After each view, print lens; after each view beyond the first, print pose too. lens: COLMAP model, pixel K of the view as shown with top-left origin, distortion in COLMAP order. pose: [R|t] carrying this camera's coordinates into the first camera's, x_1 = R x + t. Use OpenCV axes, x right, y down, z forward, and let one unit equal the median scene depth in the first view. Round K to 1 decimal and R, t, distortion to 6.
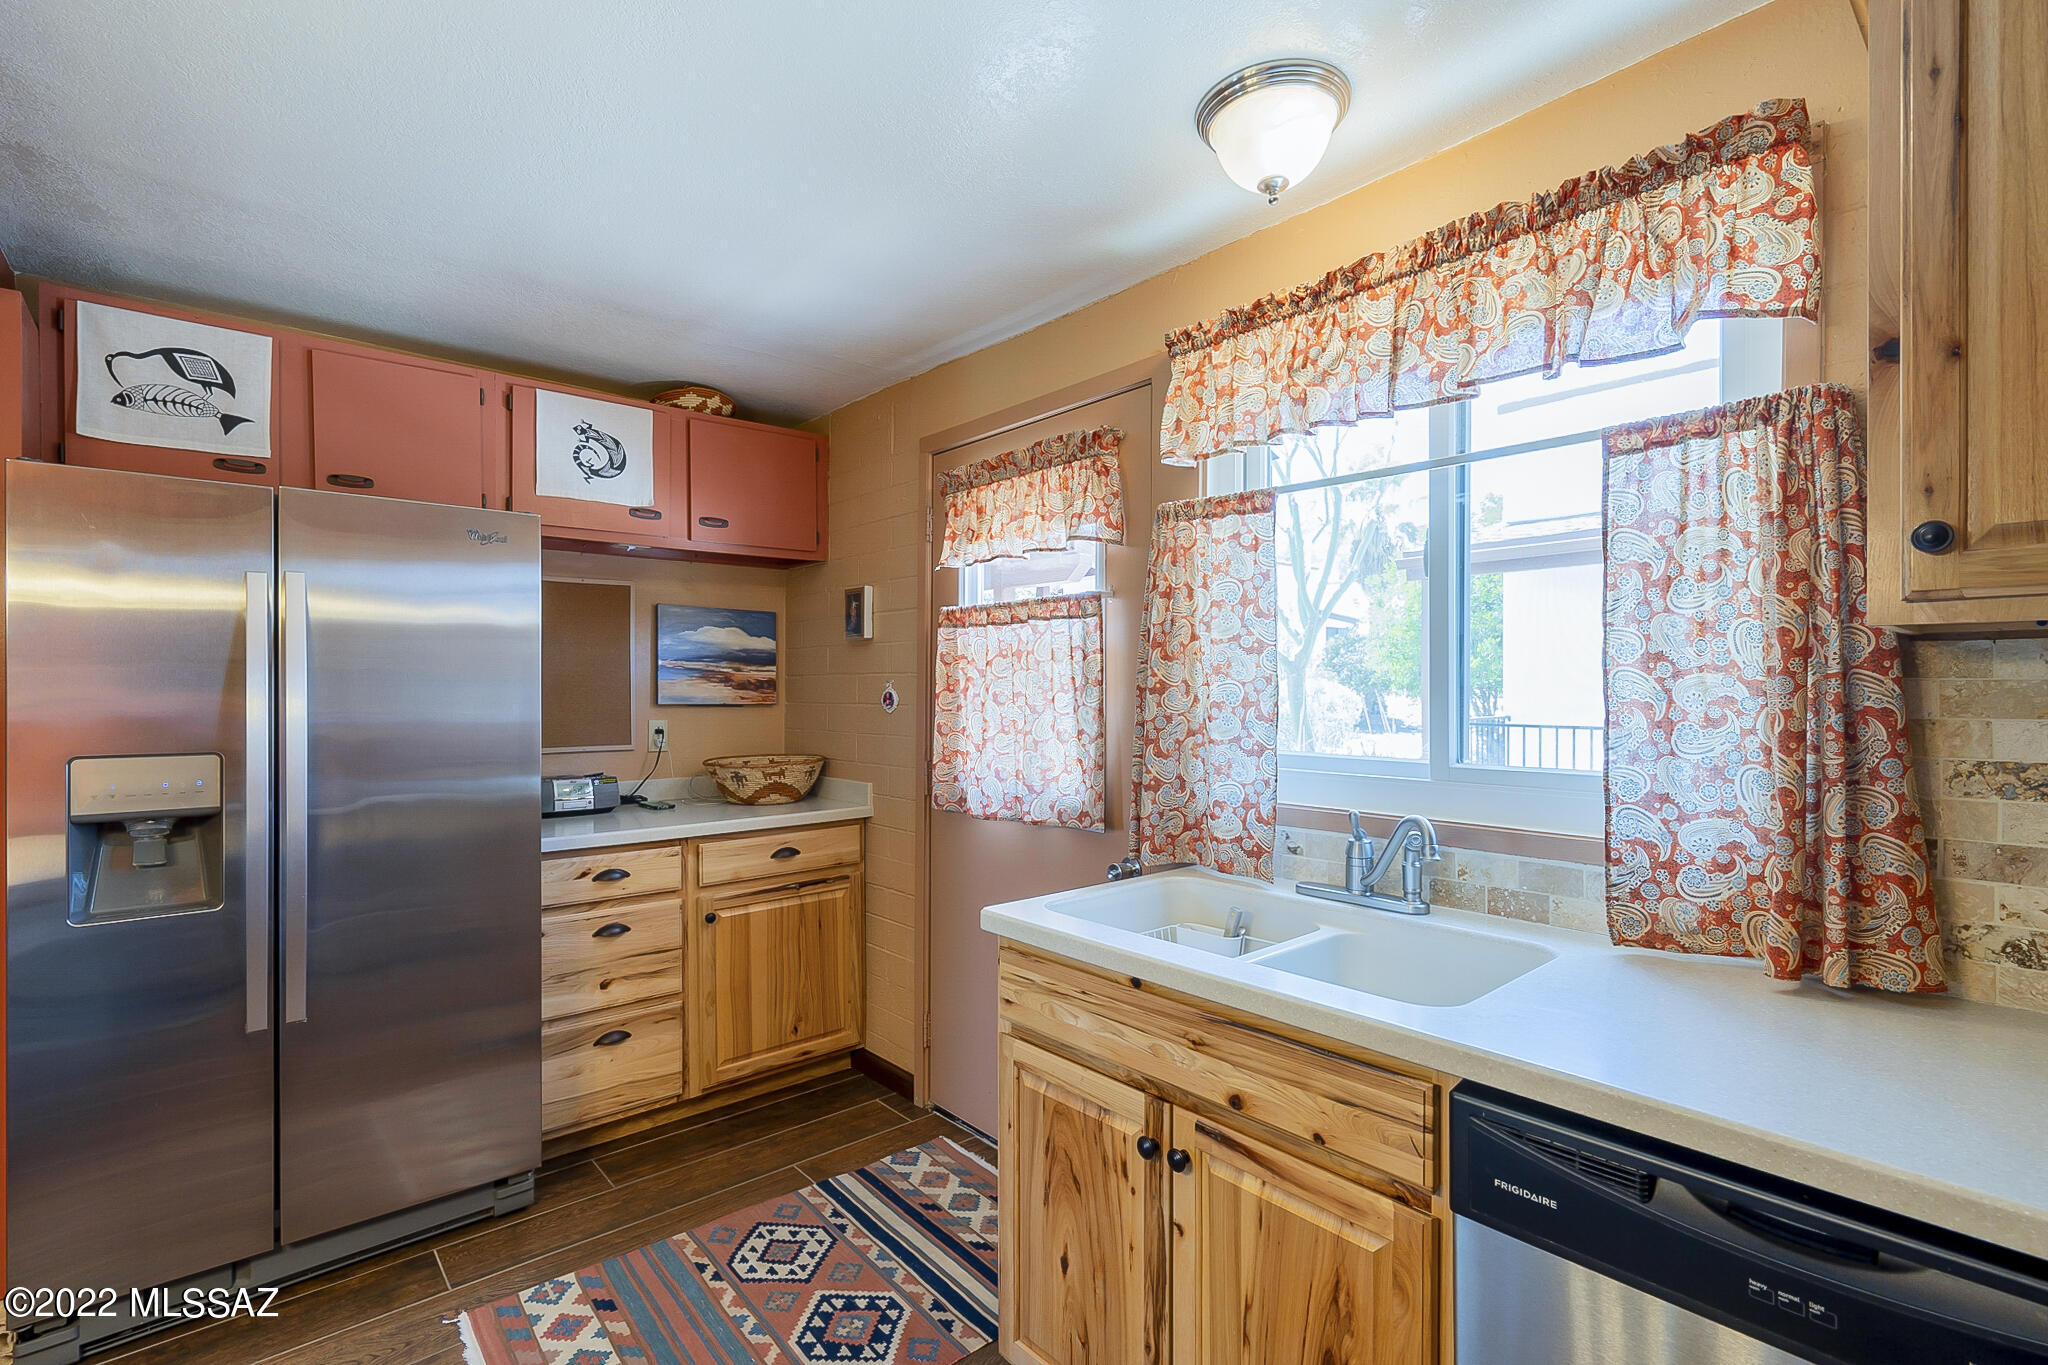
lens RADIAL K [[934.2, 0, 1020.5], [0, 934.2, 690.7], [0, 0, 1]] dist [-0.008234, 0.005143]
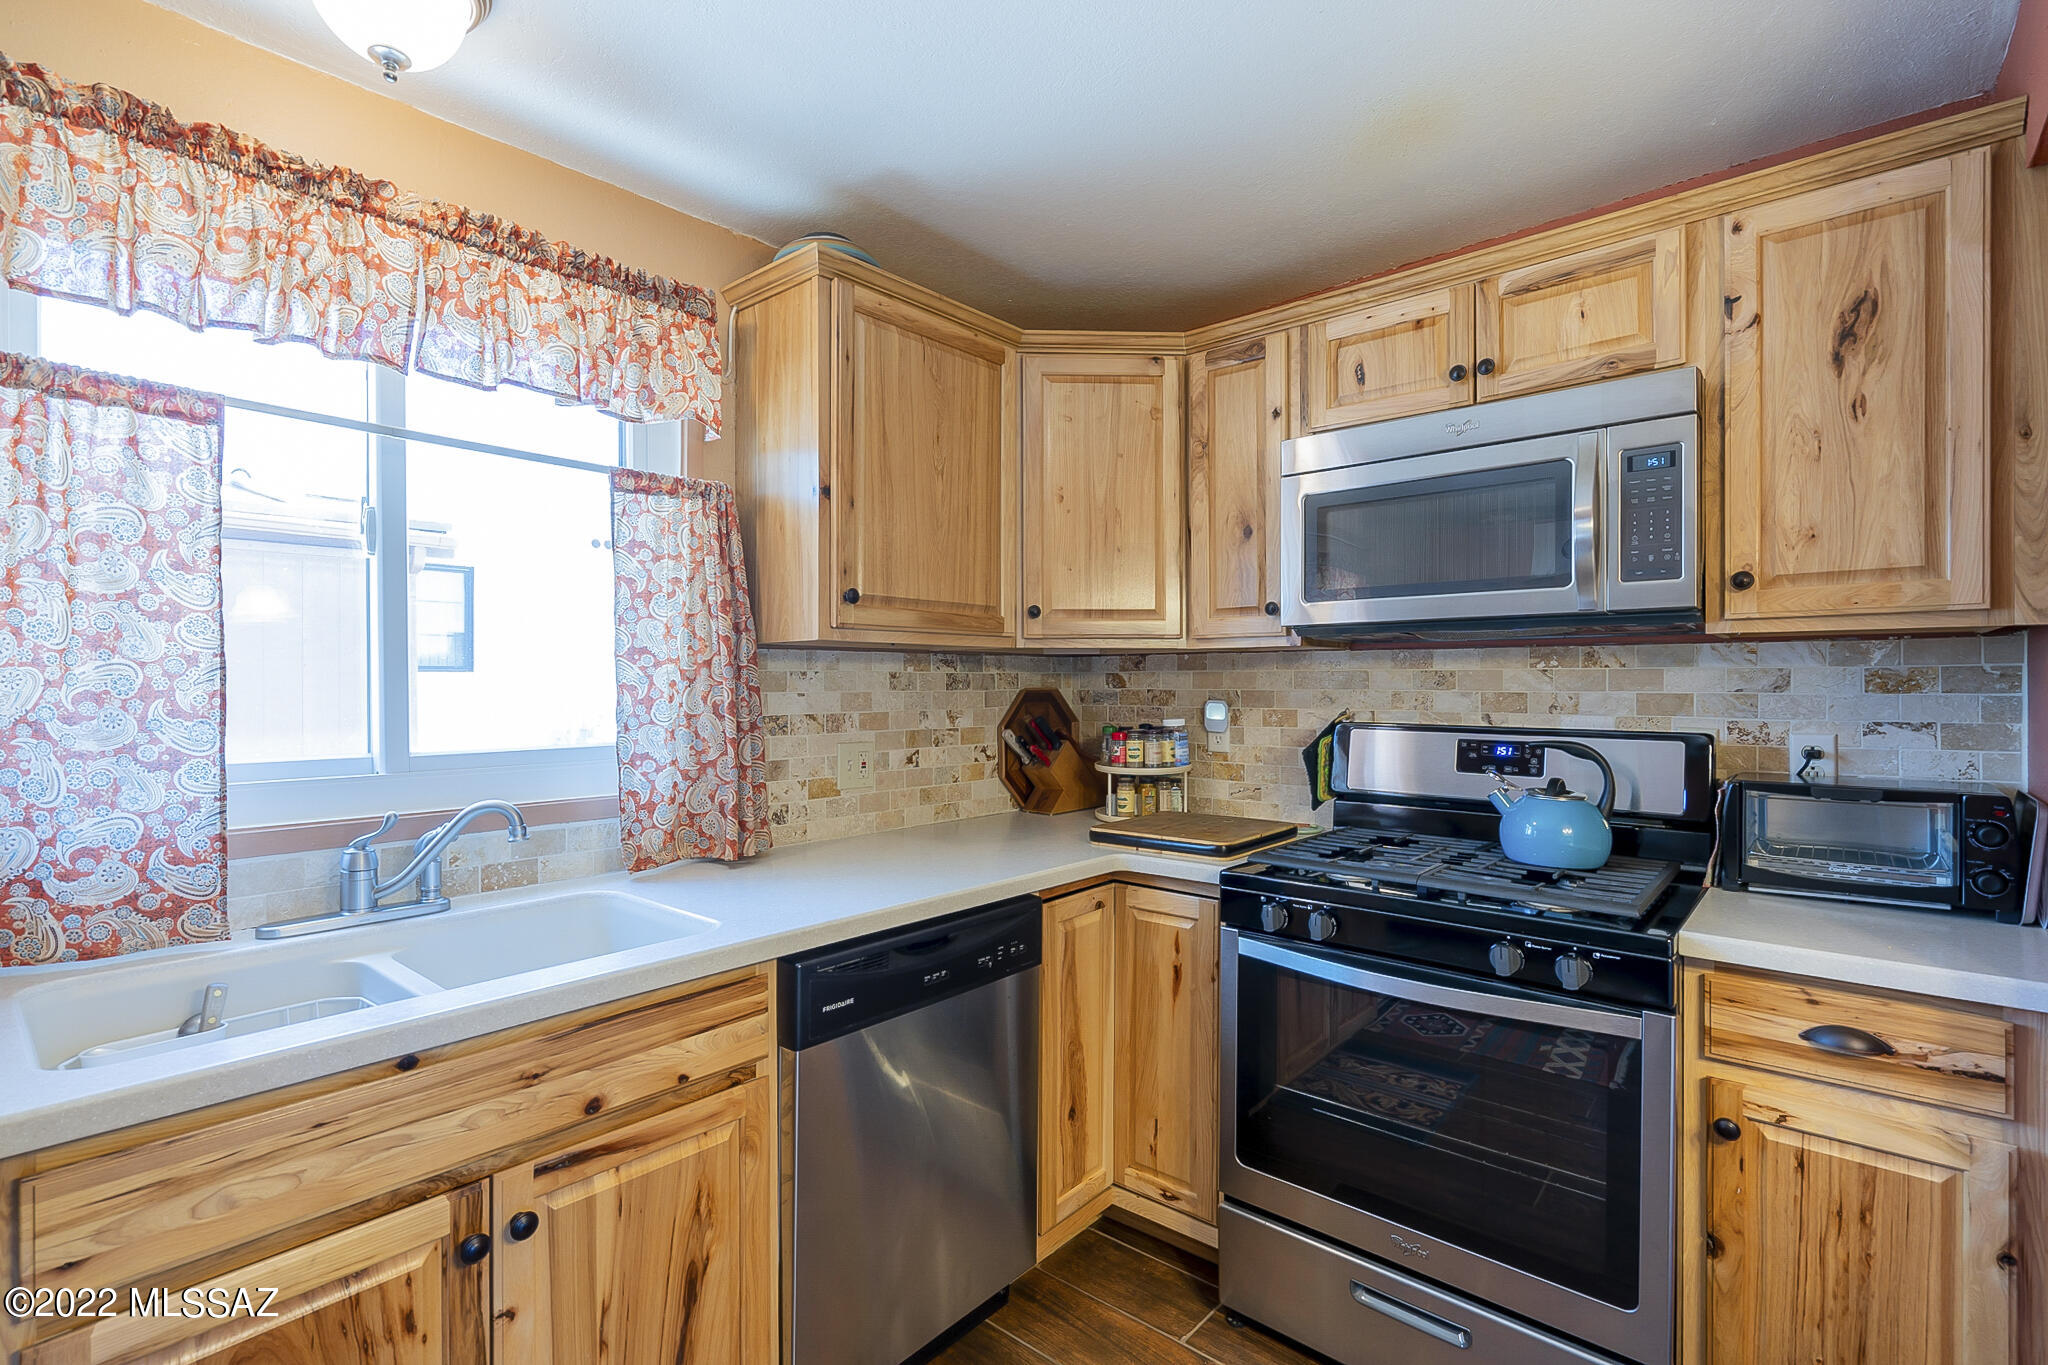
lens RADIAL K [[941.5, 0, 1017.0], [0, 941.5, 684.7], [0, 0, 1]] dist [-0.003848, 0.001609]
pose [[-0.138393, 0.001236, 0.990377, -0.506721], [0.006907, 0.999976, -0.000283, 0.011489], [-0.990353, 0.006802, -0.138399, 0.461424]]
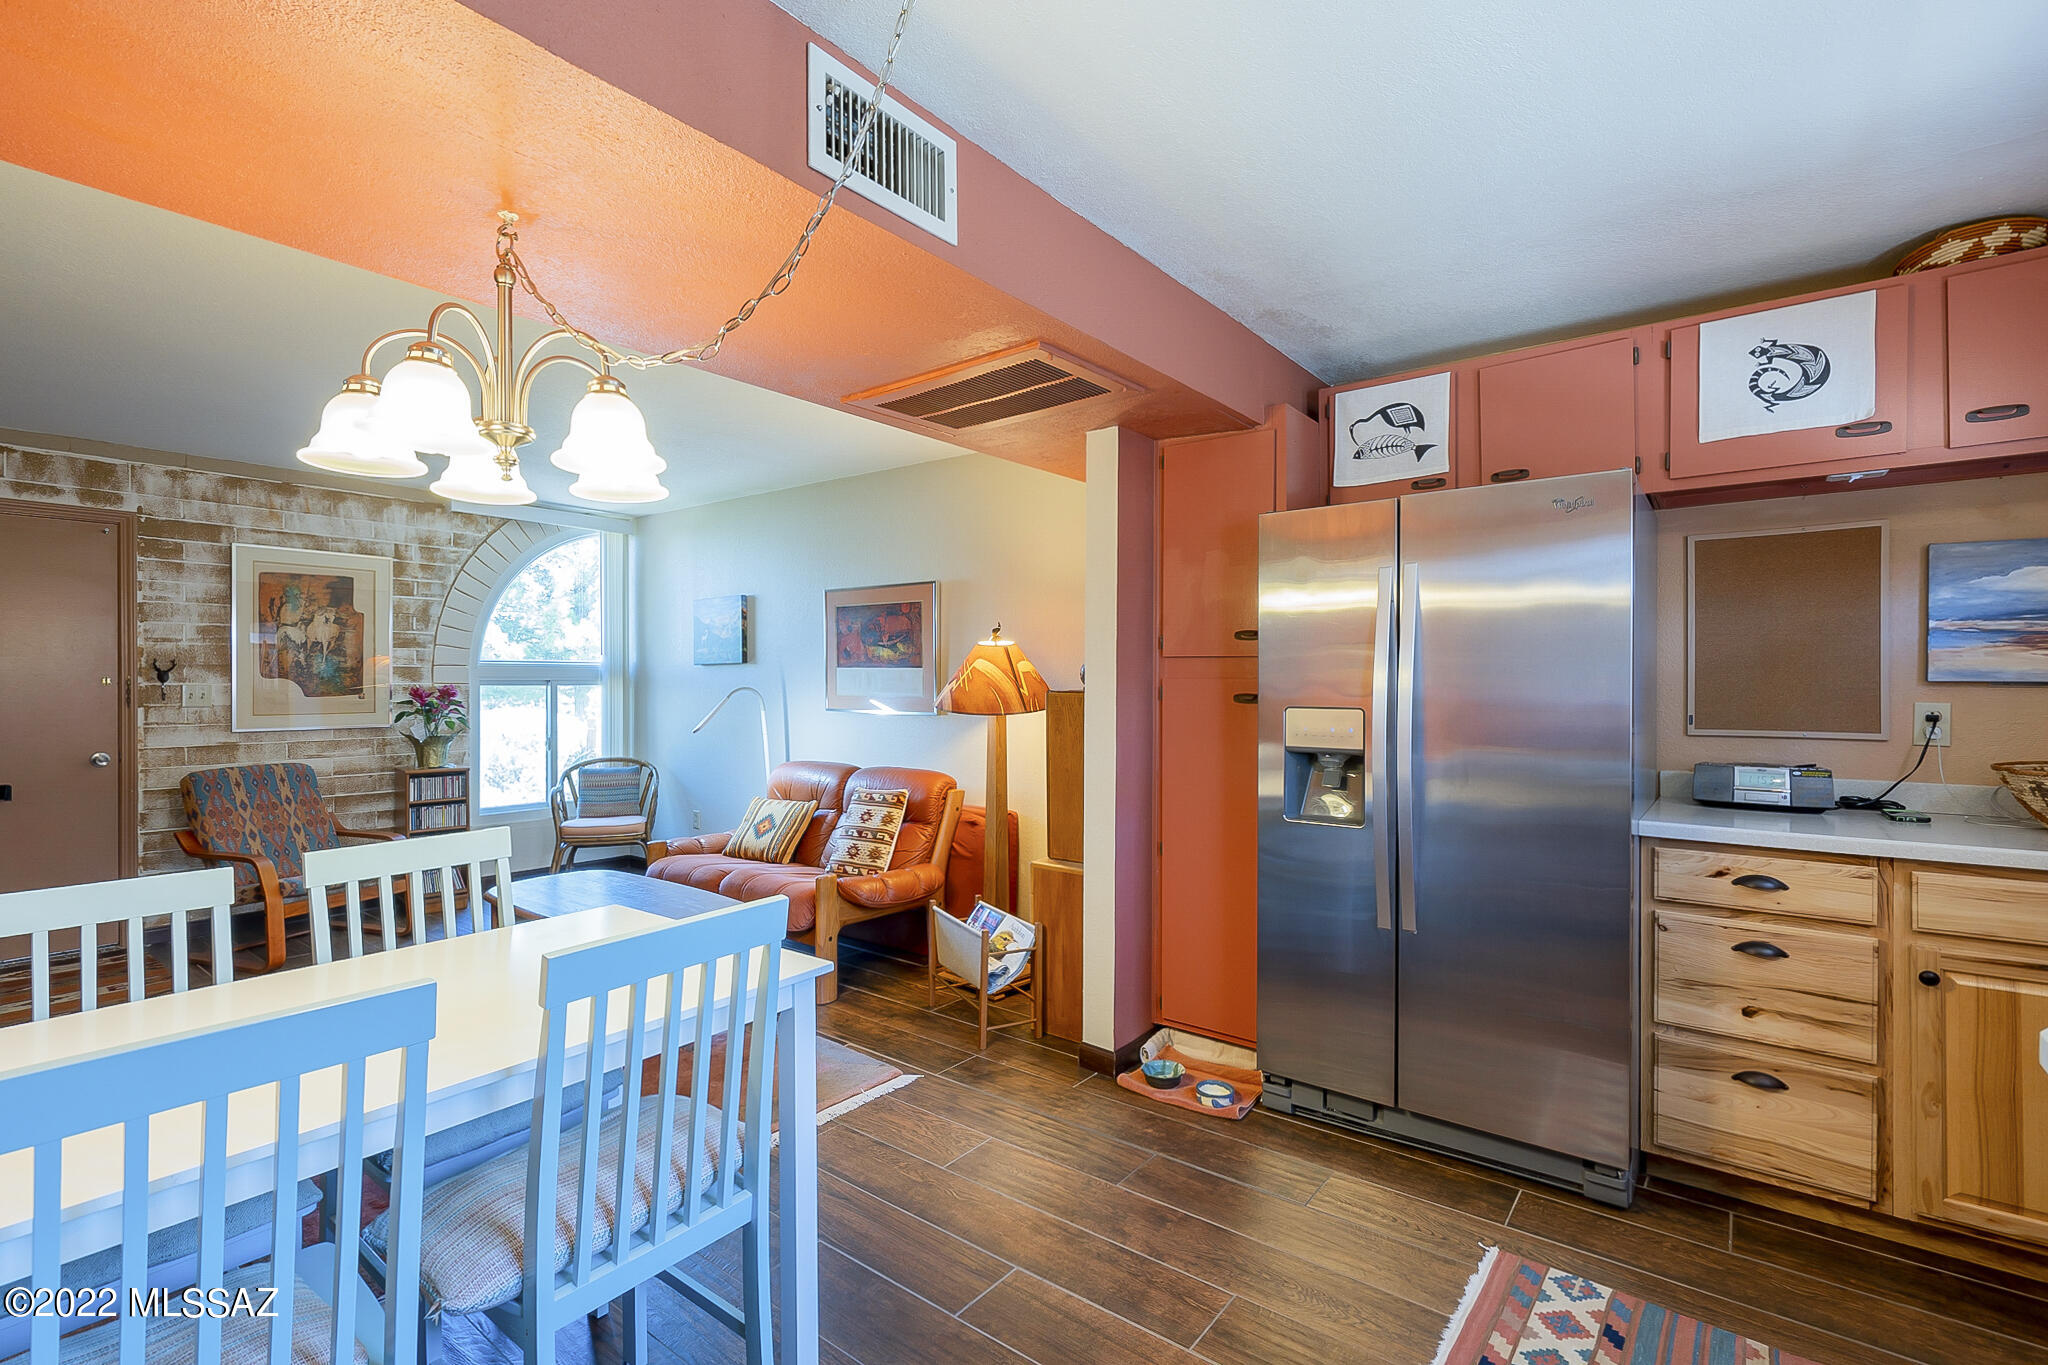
lens RADIAL K [[919.1, 0, 1012.7], [0, 919.1, 685.3], [0, 0, 1]] dist [-0.001822, 0.000196]
pose [[0.187003, 0.004457, -0.982349, 0.316754], [-0.003473, 0.999986, 0.003876, 0.030109], [0.982353, 0.002687, 0.187016, 0.267403]]
